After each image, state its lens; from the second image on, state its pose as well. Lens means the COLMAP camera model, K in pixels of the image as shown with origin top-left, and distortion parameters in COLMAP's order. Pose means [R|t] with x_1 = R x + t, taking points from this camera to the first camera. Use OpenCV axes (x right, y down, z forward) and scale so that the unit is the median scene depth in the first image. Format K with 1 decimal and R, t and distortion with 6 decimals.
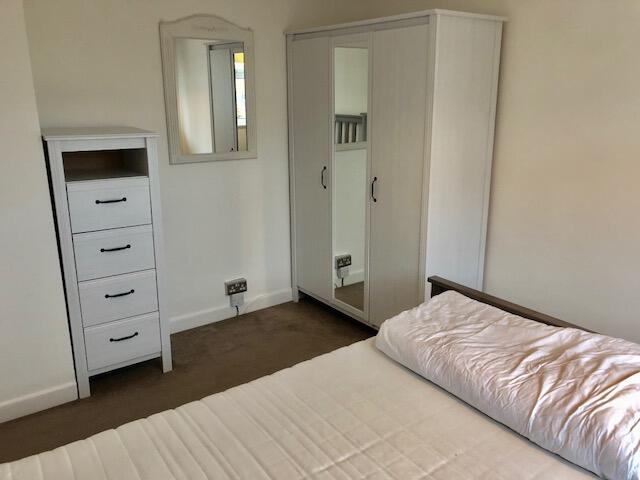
lens RADIAL K [[534.1, 0, 320.8], [0, 534.1, 226.1], [0, 0, 1]] dist [0.007435, 0.001337]
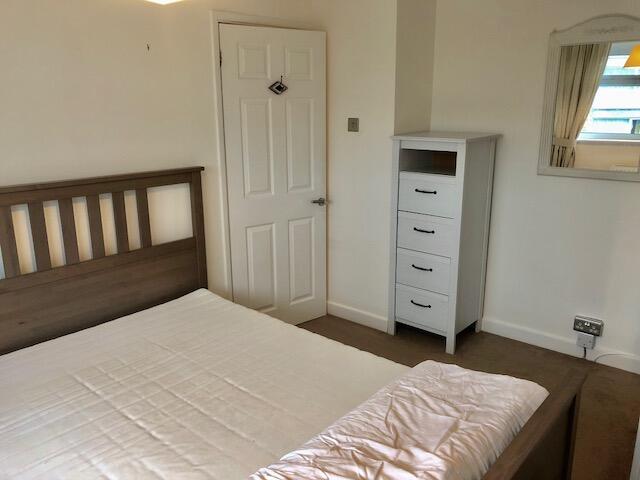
lens RADIAL K [[522.6, 0, 326.8], [0, 522.6, 240.0], [0, 0, 1]] dist [0.006770, -0.006532]
pose [[0.239561, 0.247814, -0.938722, 0.701993], [-0.235847, 0.952768, 0.191335, -0.115660], [0.941800, 0.175558, 0.286692, 0.455380]]
